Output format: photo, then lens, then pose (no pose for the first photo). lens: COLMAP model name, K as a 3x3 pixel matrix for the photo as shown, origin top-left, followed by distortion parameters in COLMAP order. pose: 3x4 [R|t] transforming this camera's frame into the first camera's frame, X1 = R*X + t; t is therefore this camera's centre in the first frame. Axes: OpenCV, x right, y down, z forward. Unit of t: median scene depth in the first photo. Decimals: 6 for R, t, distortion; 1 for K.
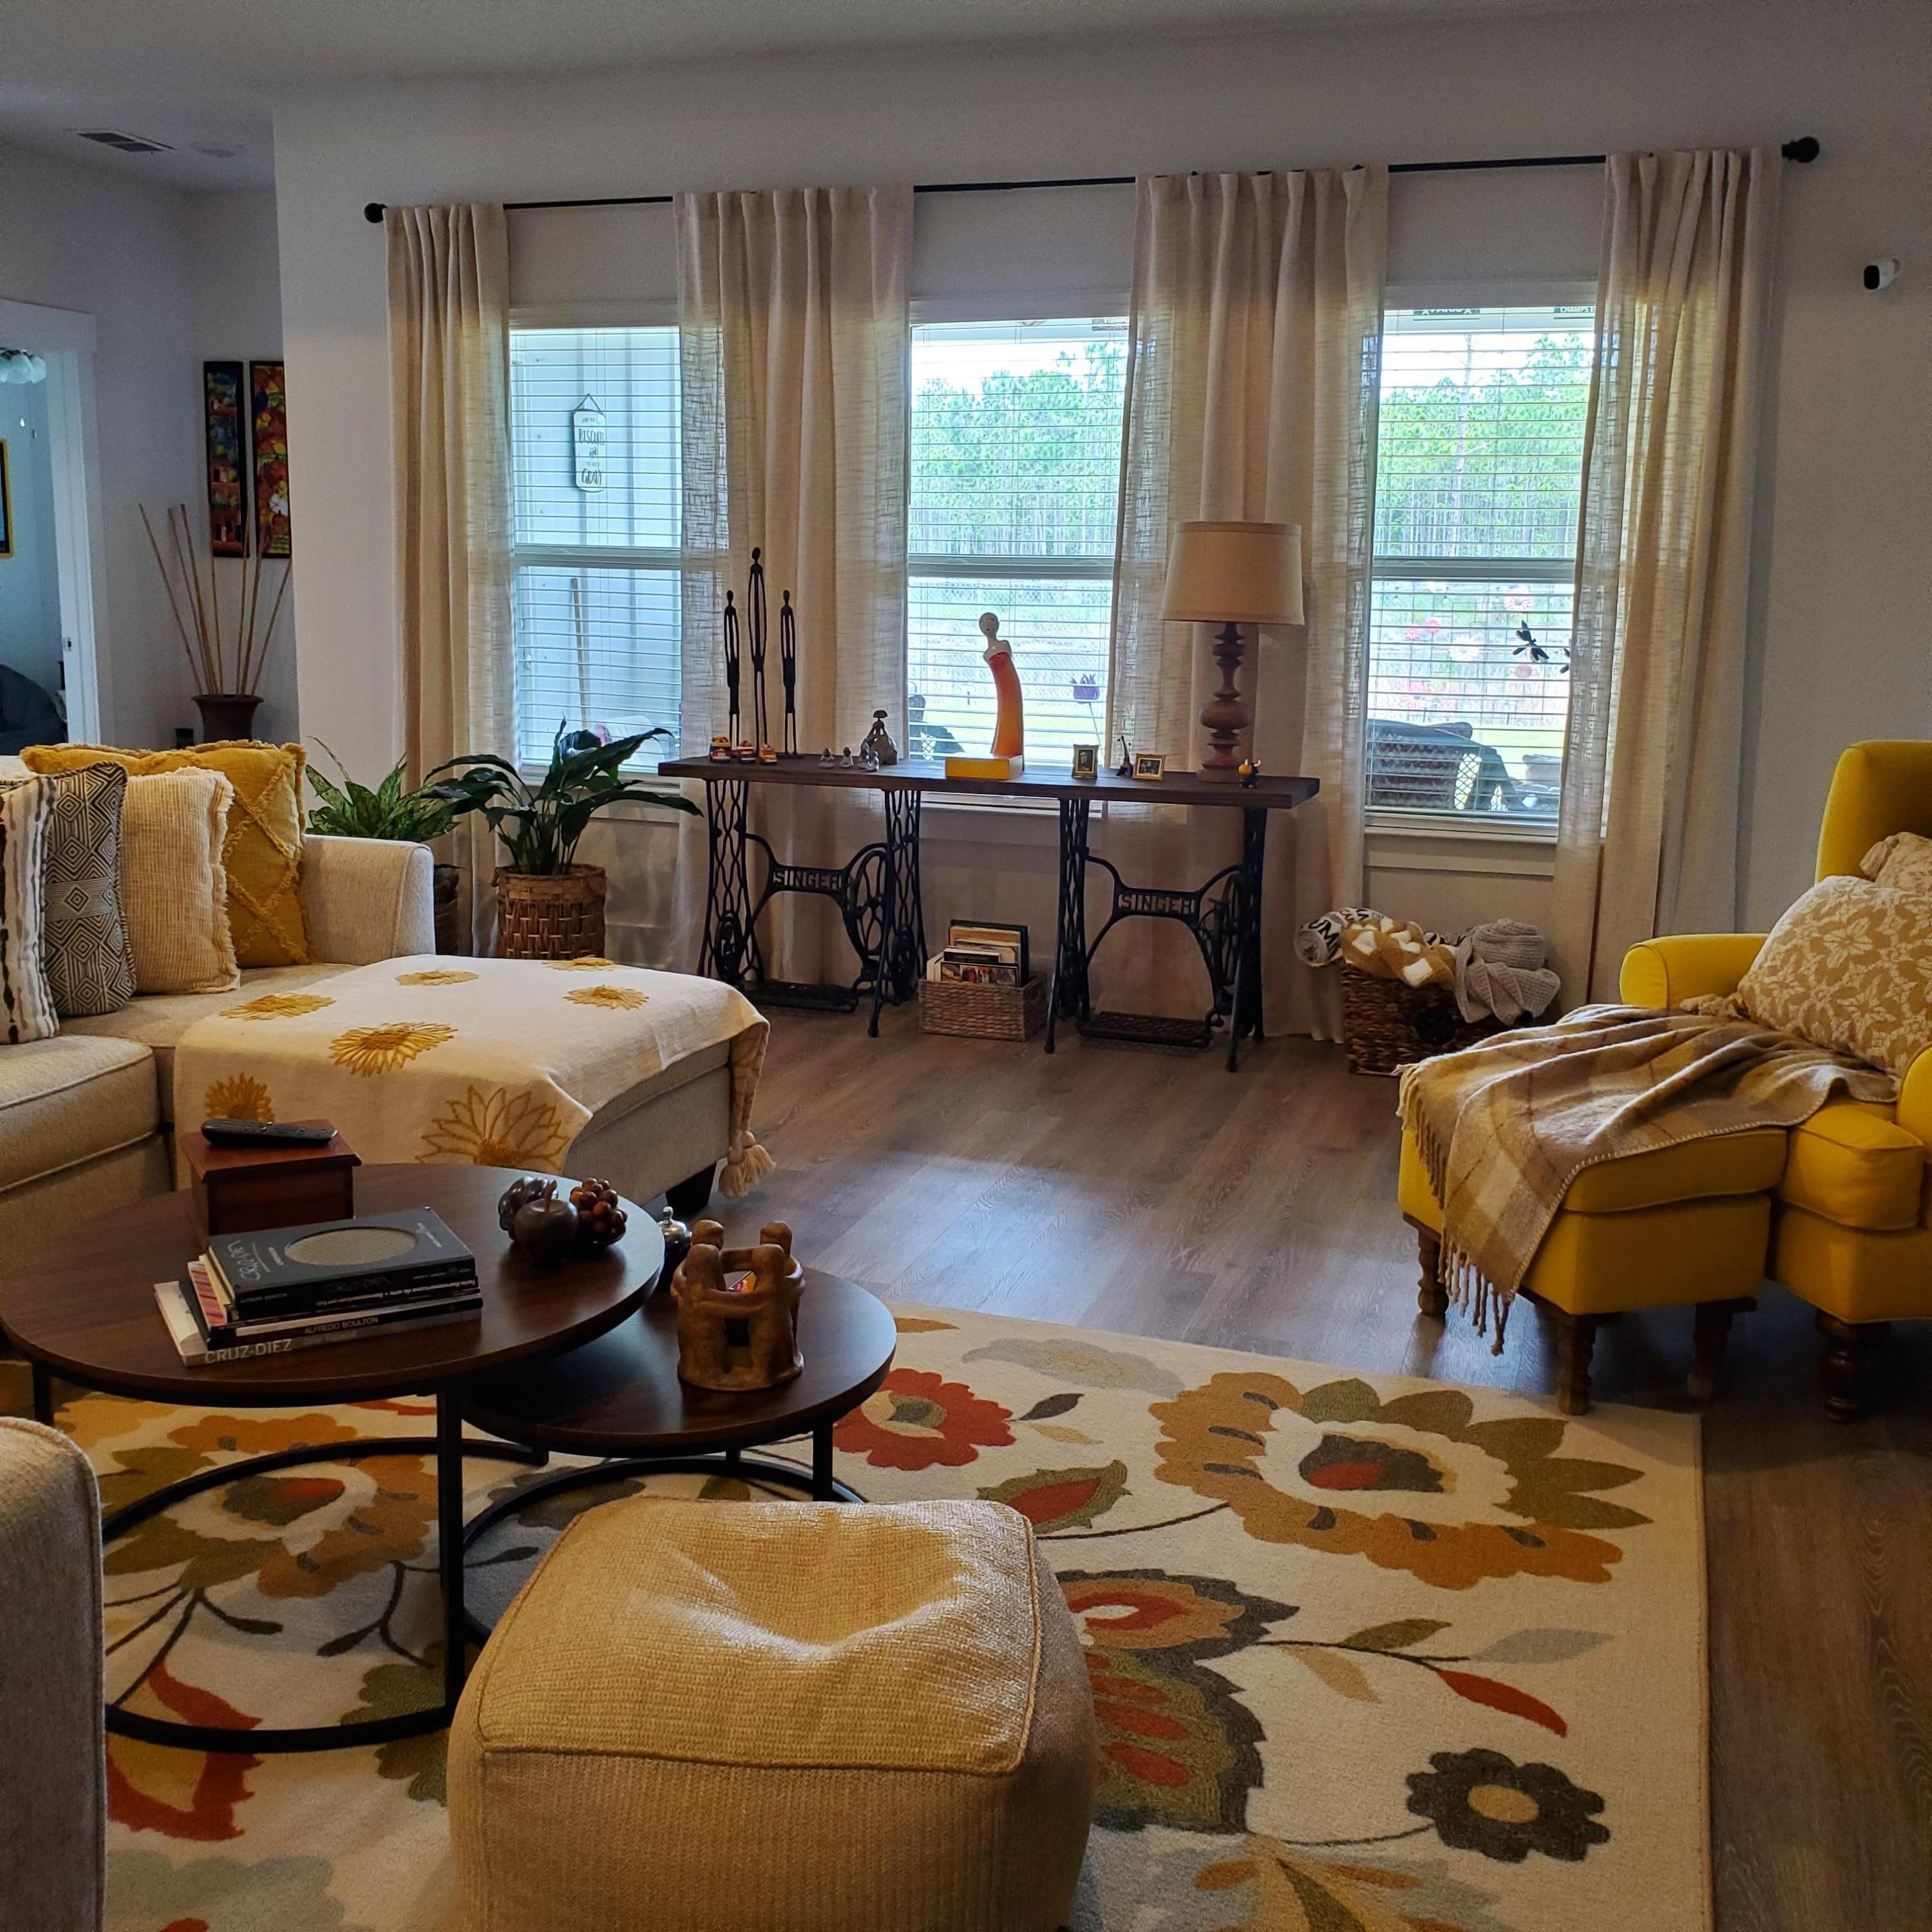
lens RADIAL K [[2016.0, 0, 913.2], [0, 2016.0, 919.2], [0, 0, 1]] dist [0.017203, 0.000000]
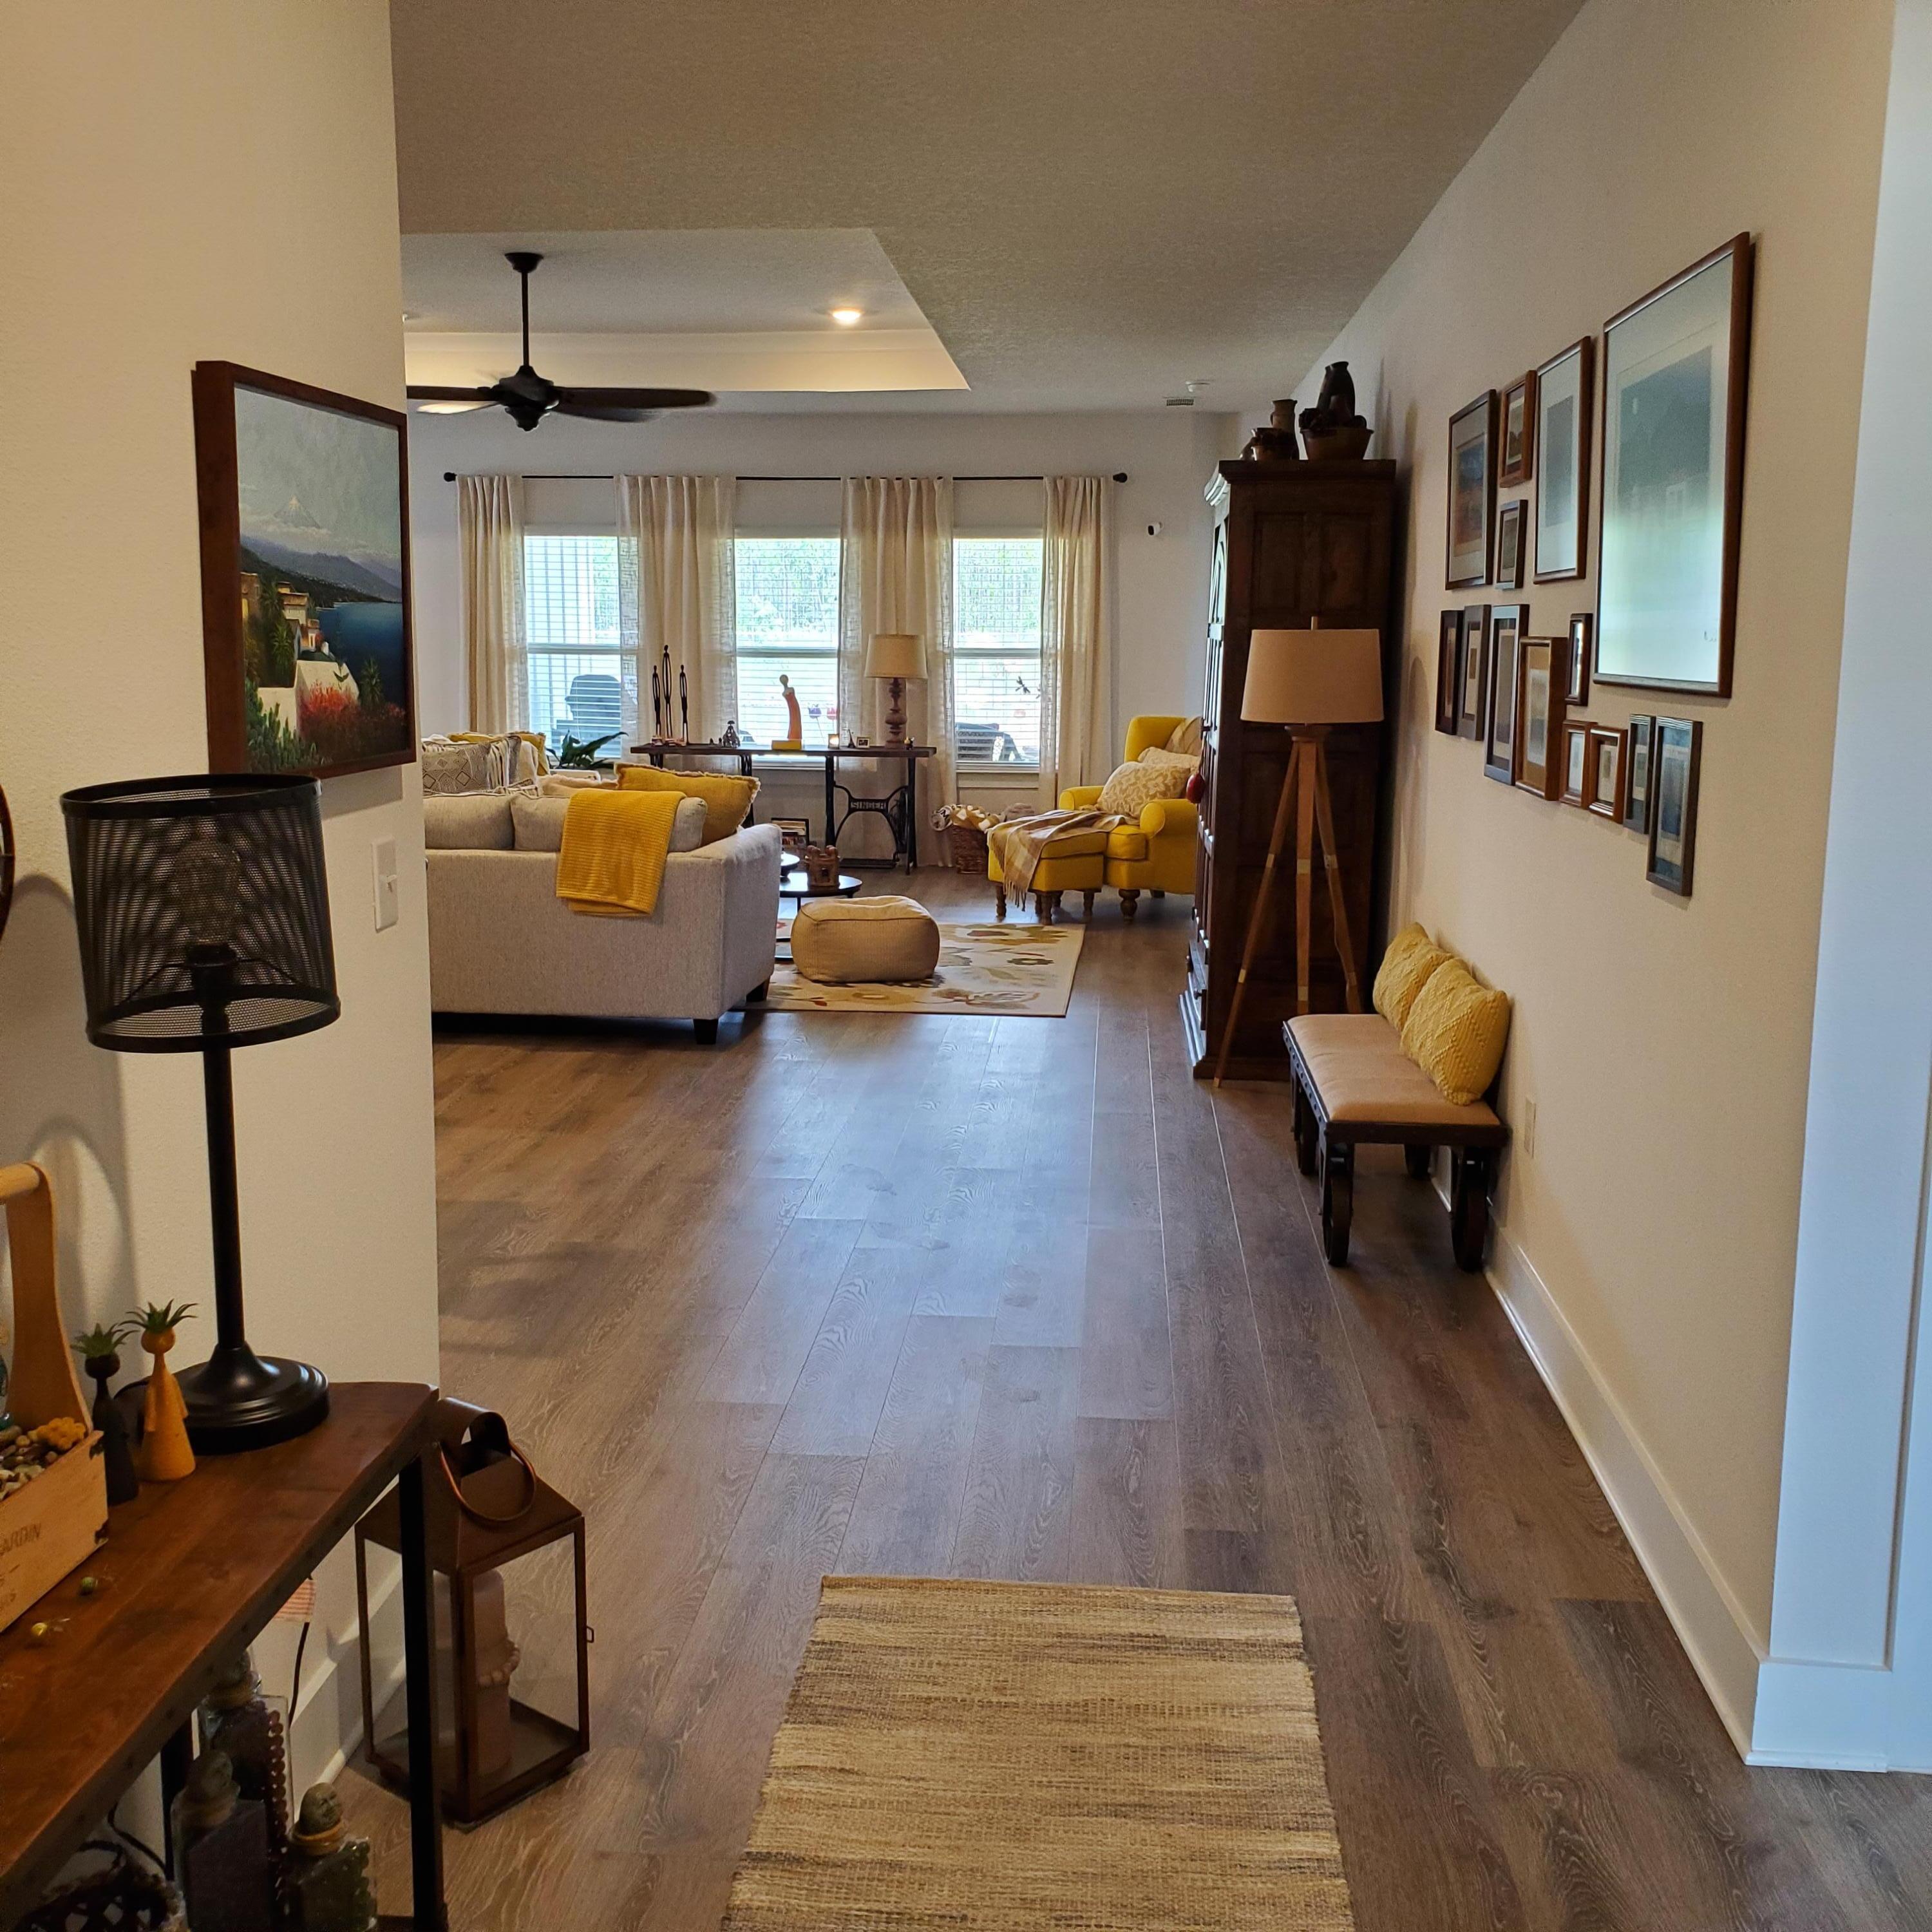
lens RADIAL K [[2016.0, 0, 967.1], [0, 2016.0, 962.2], [0, 0, 1]] dist [0.017203, 0.000000]
pose [[0.965089, -0.048668, 0.257360, -0.354155], [0.051301, 0.998677, -0.003523, 0.178942], [-0.256848, 0.016603, 0.966309, -1.171365]]
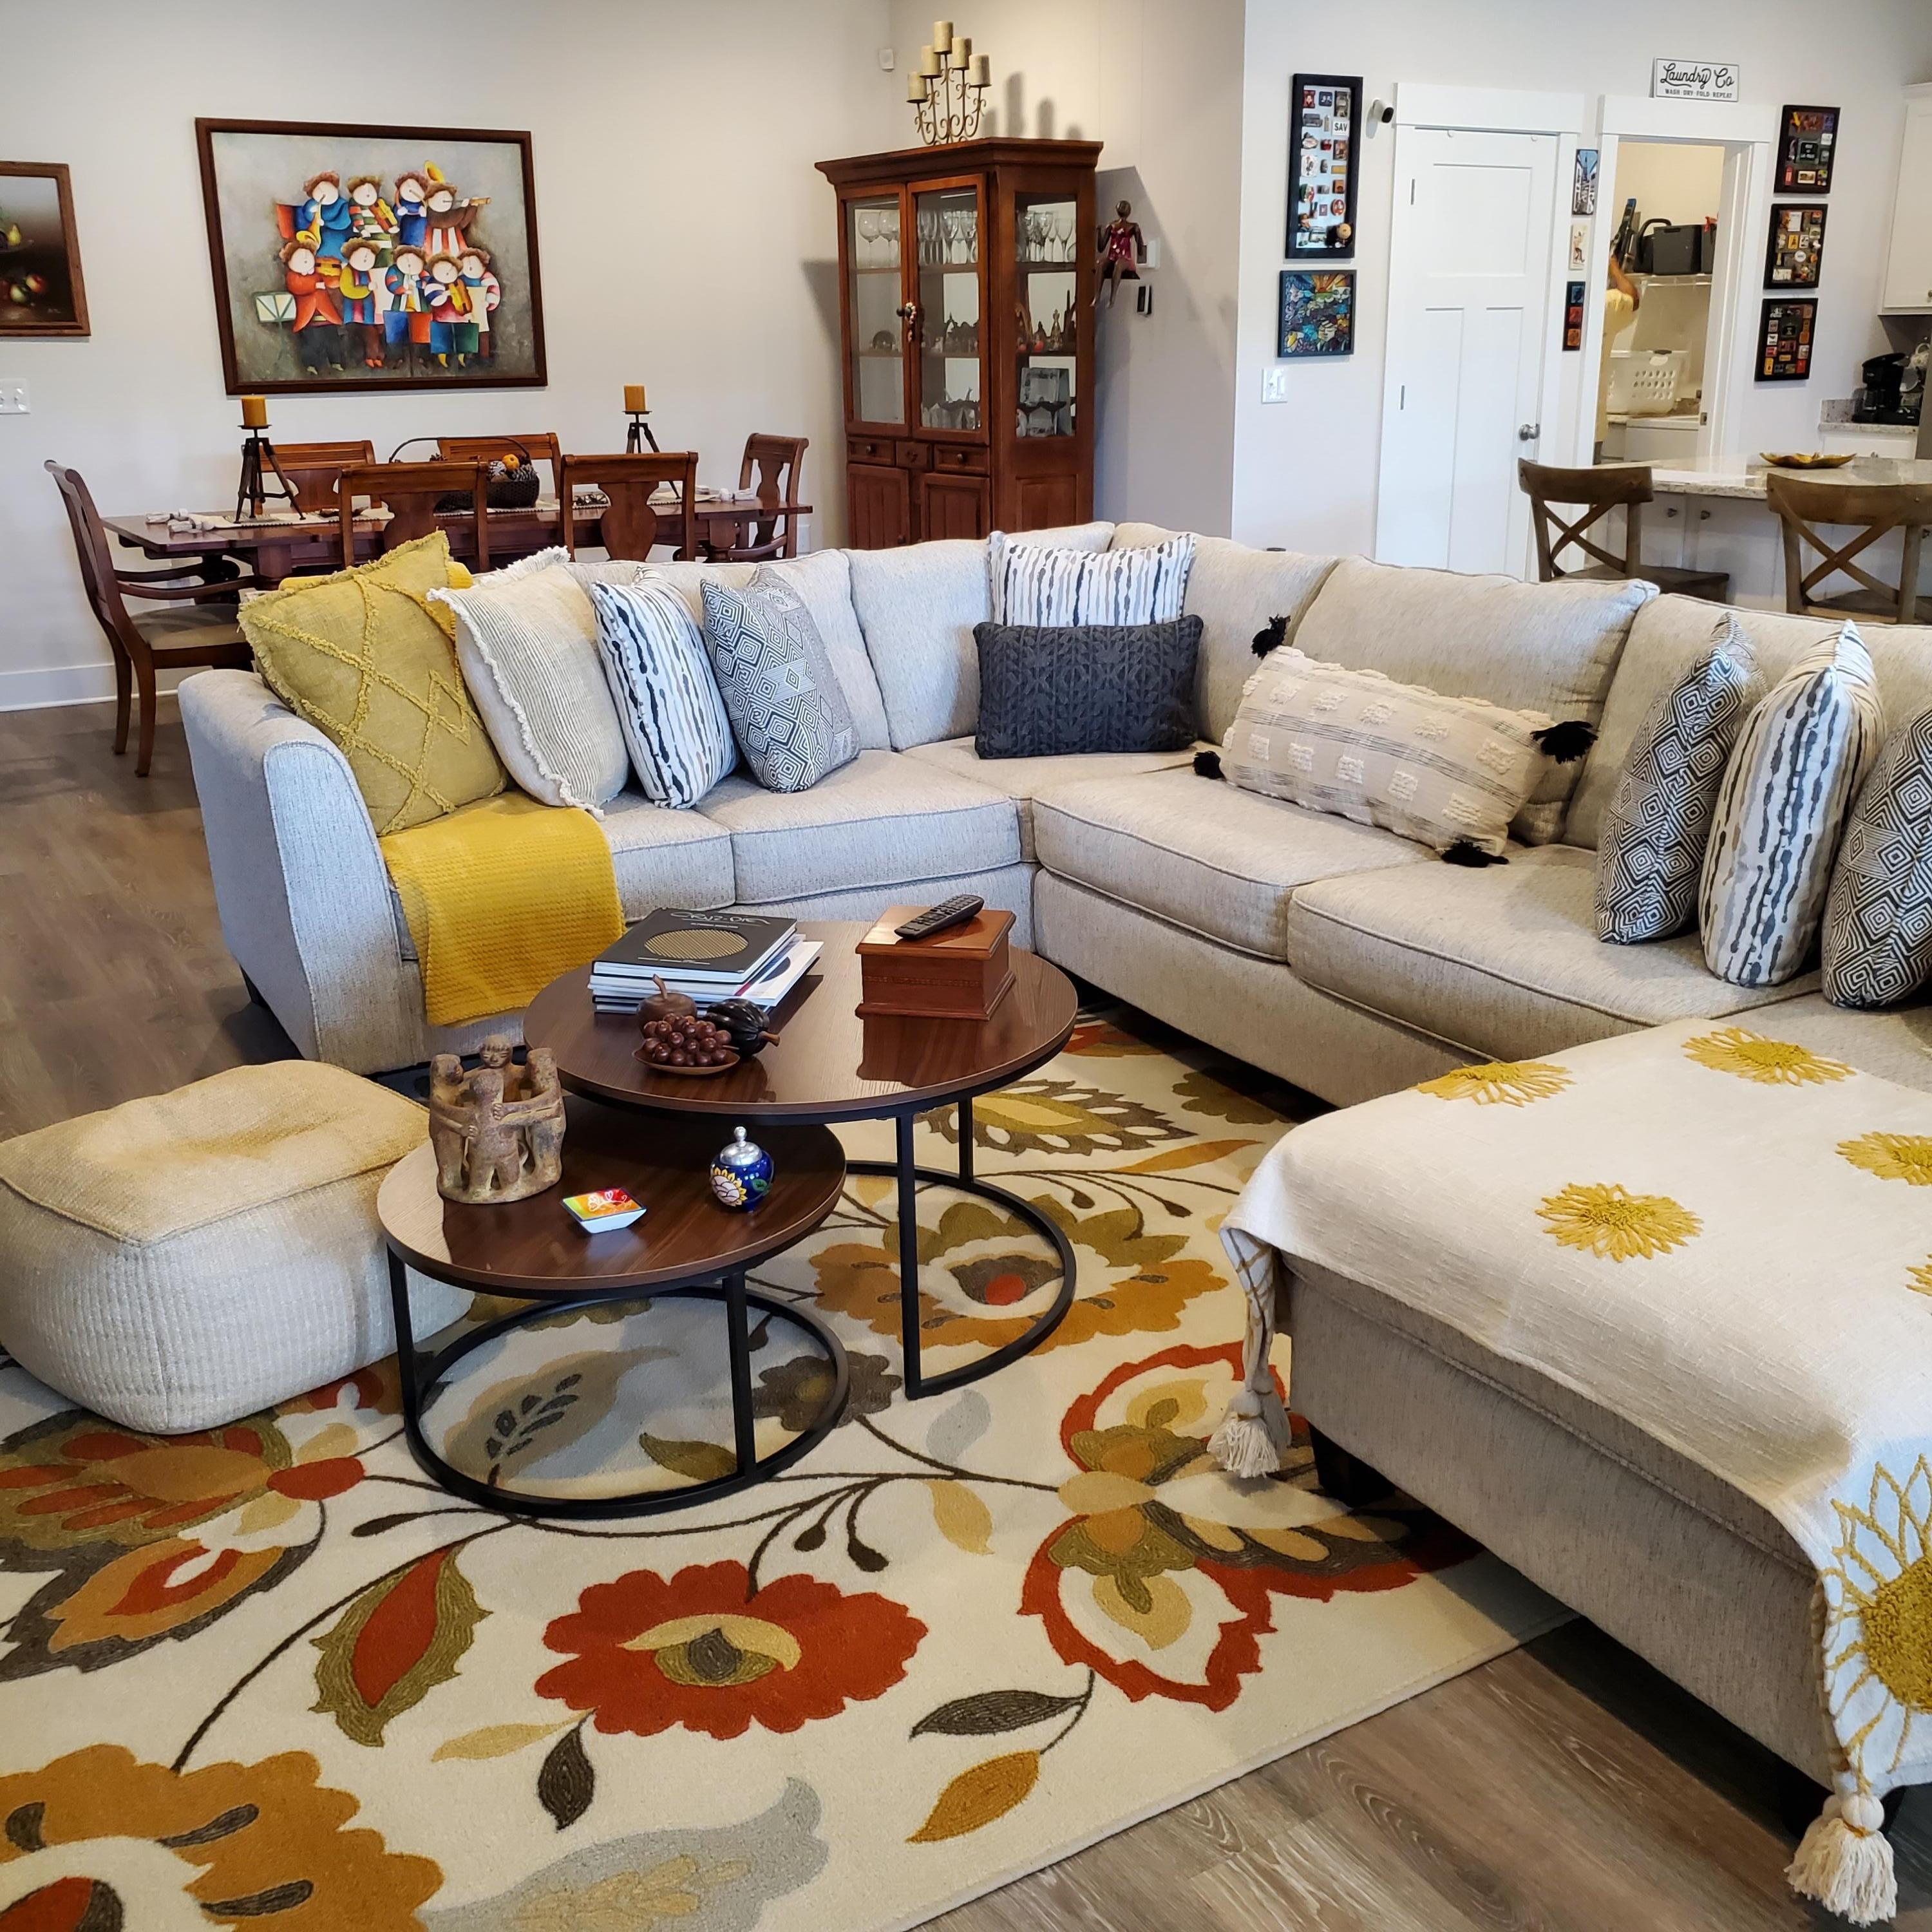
lens RADIAL K [[2016.0, 0, 1011.1], [0, 2016.0, 950.9], [0, 0, 1]] dist [0.017203, 0.000000]
pose [[-0.617864, 0.222122, -0.754259, 0.096459], [-0.133038, 0.915906, 0.378706, -0.059541], [0.774949, 0.334333, -0.536354, 0.327949]]
